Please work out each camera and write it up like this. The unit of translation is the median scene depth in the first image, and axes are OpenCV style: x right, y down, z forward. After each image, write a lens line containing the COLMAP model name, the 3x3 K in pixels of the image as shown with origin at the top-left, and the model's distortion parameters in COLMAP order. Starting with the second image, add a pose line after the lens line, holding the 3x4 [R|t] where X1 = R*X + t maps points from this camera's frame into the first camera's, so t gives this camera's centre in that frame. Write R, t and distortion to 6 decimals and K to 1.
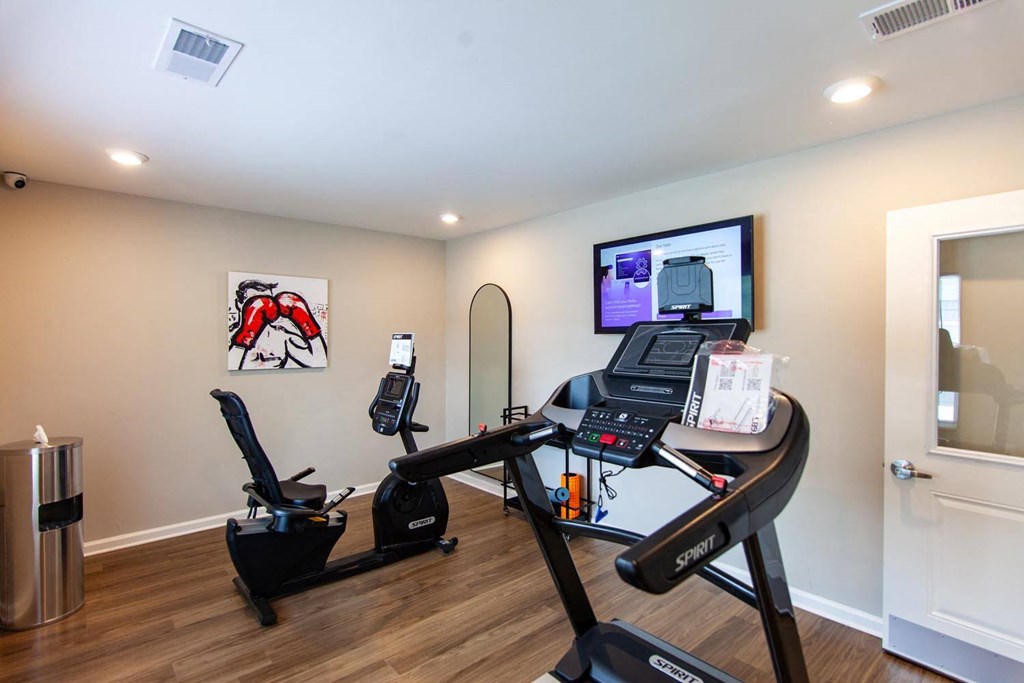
lens RADIAL K [[504.2, 0, 510.2], [0, 504.2, 342.4], [0, 0, 1]] dist [0.006969, 0.001327]
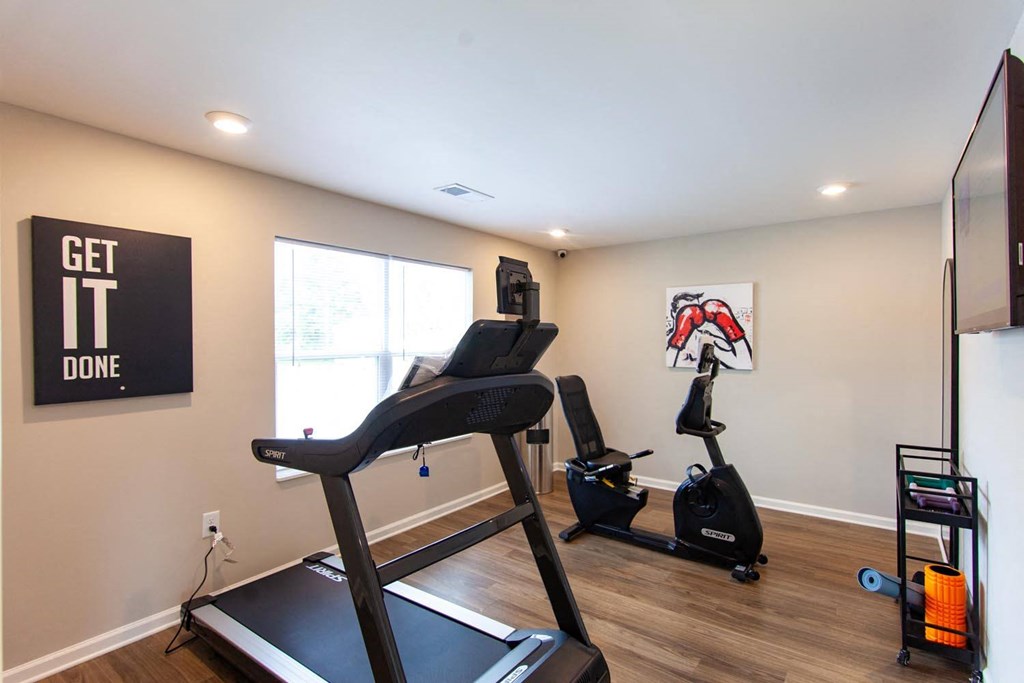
lens RADIAL K [[504.2, 0, 512.3], [0, 504.2, 341.2], [0, 0, 1]] dist [0.006969, 0.001327]
pose [[0.201072, 0.001403, -0.979576, 0.570500], [-0.008485, 0.999964, -0.000309, -0.004297], [0.979540, 0.008374, 0.201076, 0.355911]]
